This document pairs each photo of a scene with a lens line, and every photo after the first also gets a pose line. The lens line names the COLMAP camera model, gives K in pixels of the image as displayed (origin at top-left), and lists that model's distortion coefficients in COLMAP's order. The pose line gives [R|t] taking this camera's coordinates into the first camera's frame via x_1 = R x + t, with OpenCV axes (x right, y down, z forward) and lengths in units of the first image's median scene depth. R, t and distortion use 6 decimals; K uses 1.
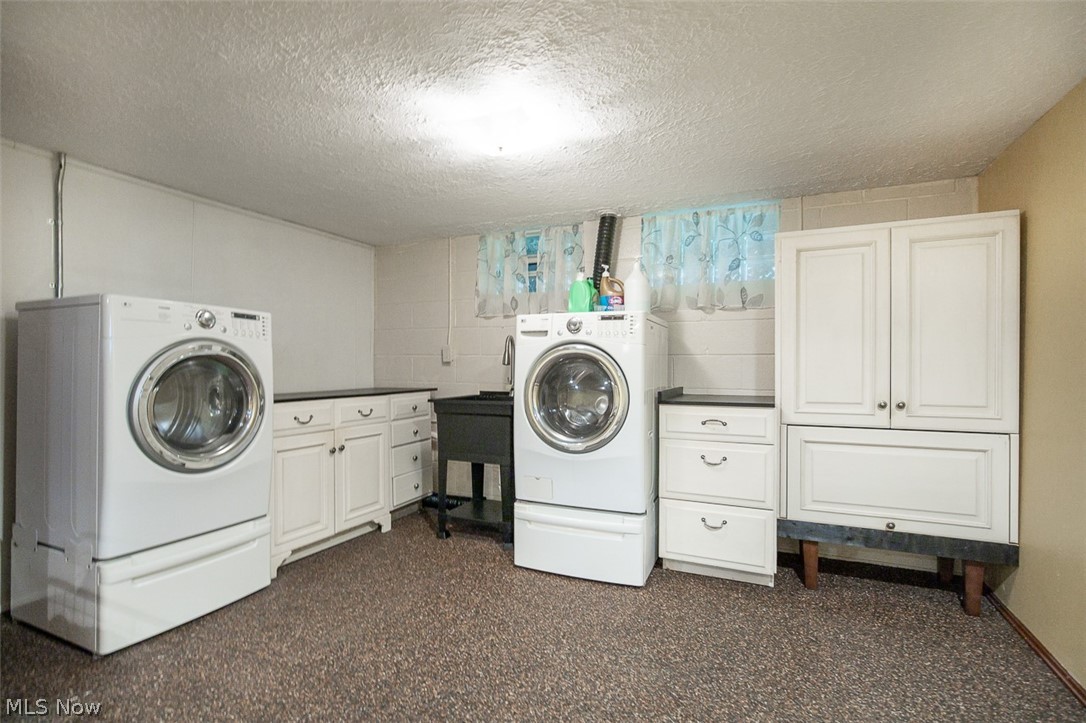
lens RADIAL K [[504.0, 0, 546.6], [0, 504.0, 367.5], [0, 0, 1]] dist [-0.013579, 0.003233]
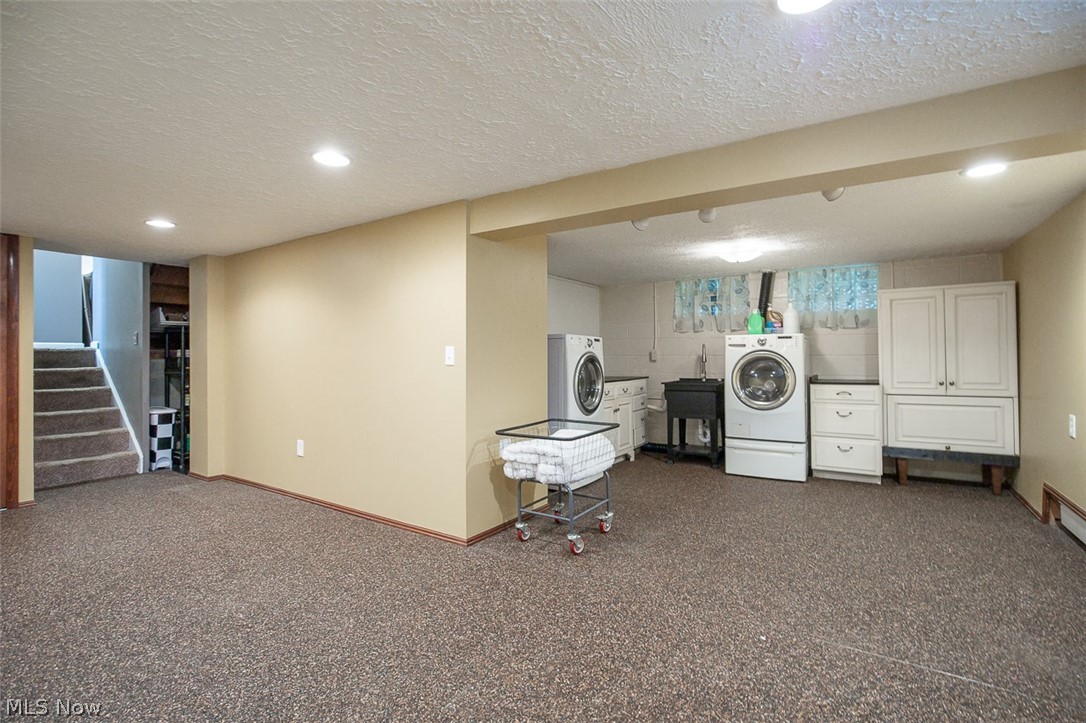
lens RADIAL K [[504.0, 0, 546.3], [0, 504.0, 349.7], [0, 0, 1]] dist [-0.013579, 0.003233]
pose [[0.989293, -0.011317, -0.145502, -0.455083], [0.008485, 0.999763, -0.020065, -0.021982], [0.145695, 0.018615, 0.989154, -0.937751]]
